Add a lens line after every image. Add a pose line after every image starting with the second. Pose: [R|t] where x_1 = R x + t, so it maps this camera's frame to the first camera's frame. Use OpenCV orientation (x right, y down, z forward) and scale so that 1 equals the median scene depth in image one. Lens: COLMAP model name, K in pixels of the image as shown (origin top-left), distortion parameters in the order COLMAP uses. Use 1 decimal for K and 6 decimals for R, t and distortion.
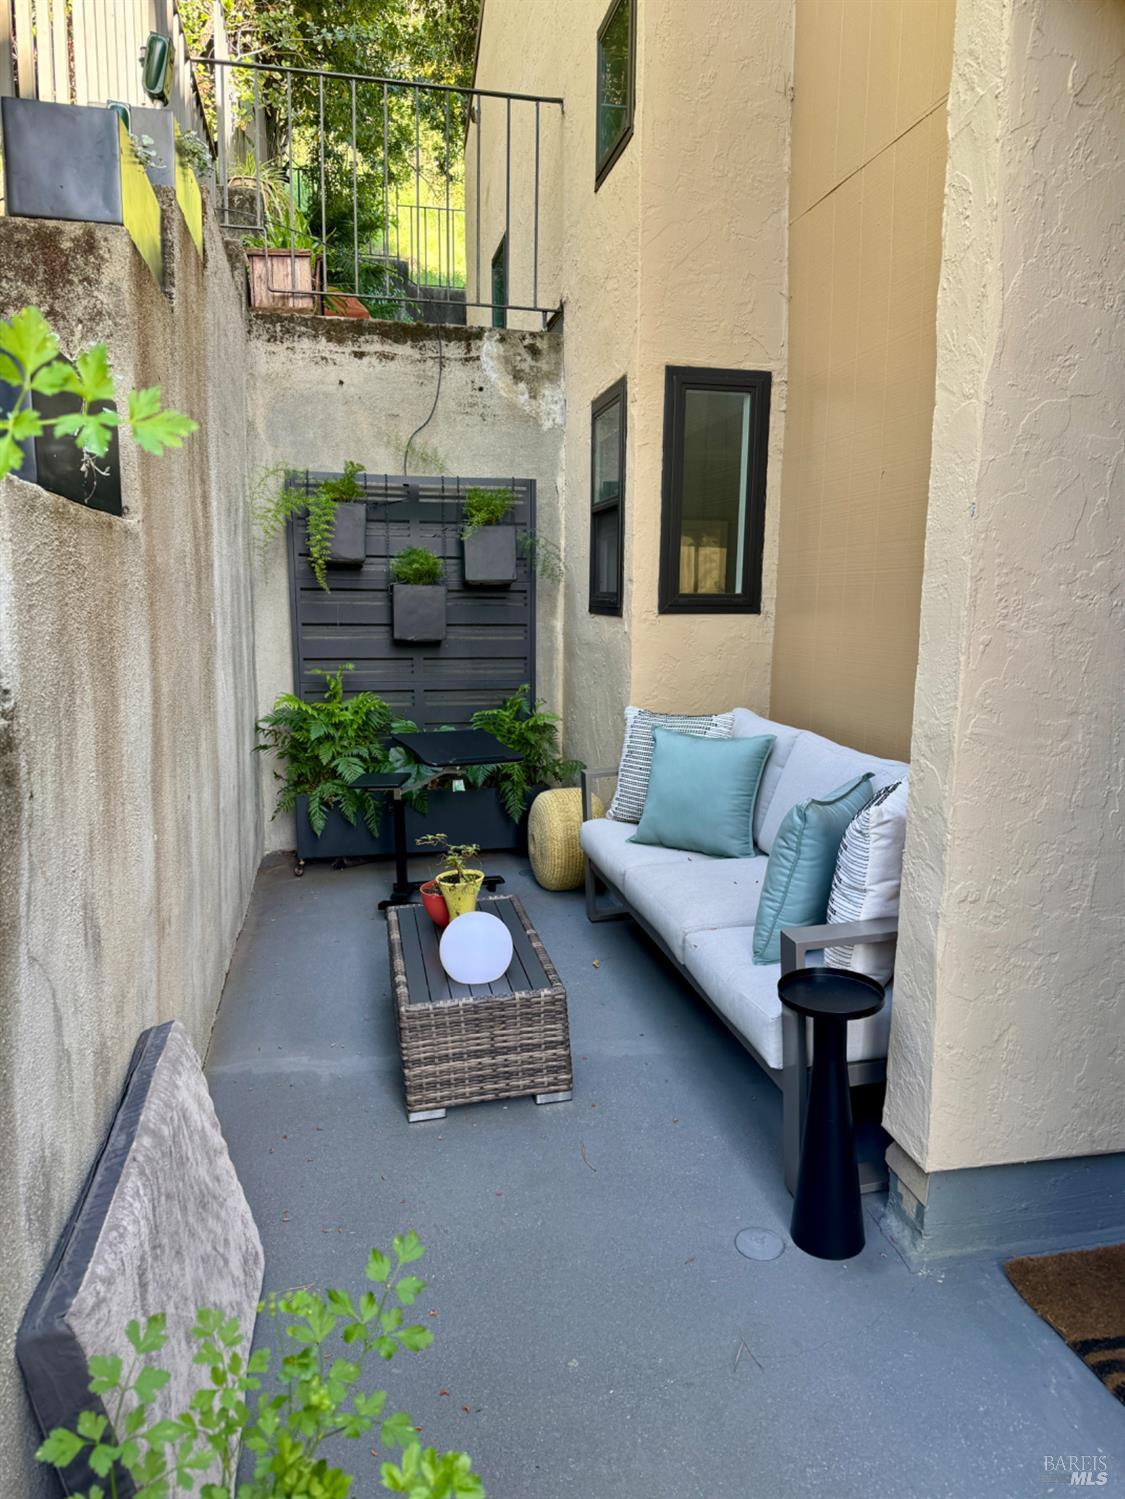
lens RADIAL K [[1061.9, 0, 567.2], [0, 1061.9, 755.0], [0, 0, 1]] dist [0.078972, -0.092534]
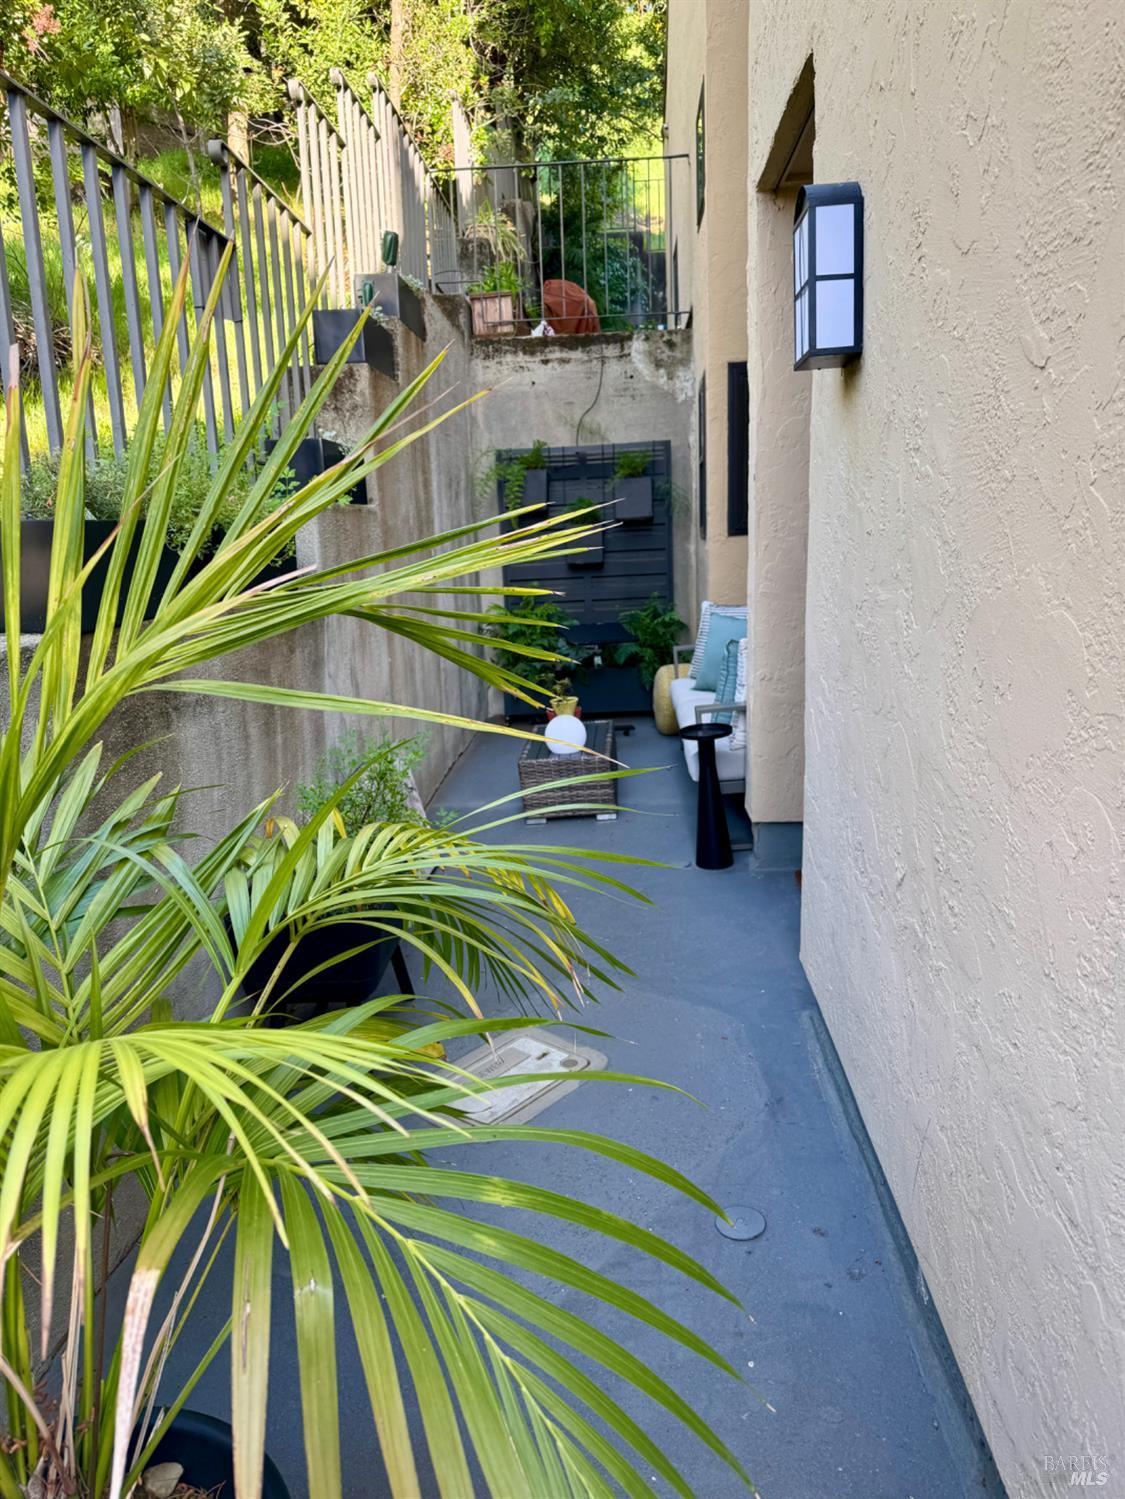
lens RADIAL K [[1061.9, 0, 550.1], [0, 1061.9, 748.1], [0, 0, 1]] dist [0.078972, -0.092534]
pose [[0.959983, 0.005542, -0.280003, 0.210952], [0.010025, 0.998483, 0.054133, 0.059236], [0.279878, -0.054773, 0.958472, -0.379437]]
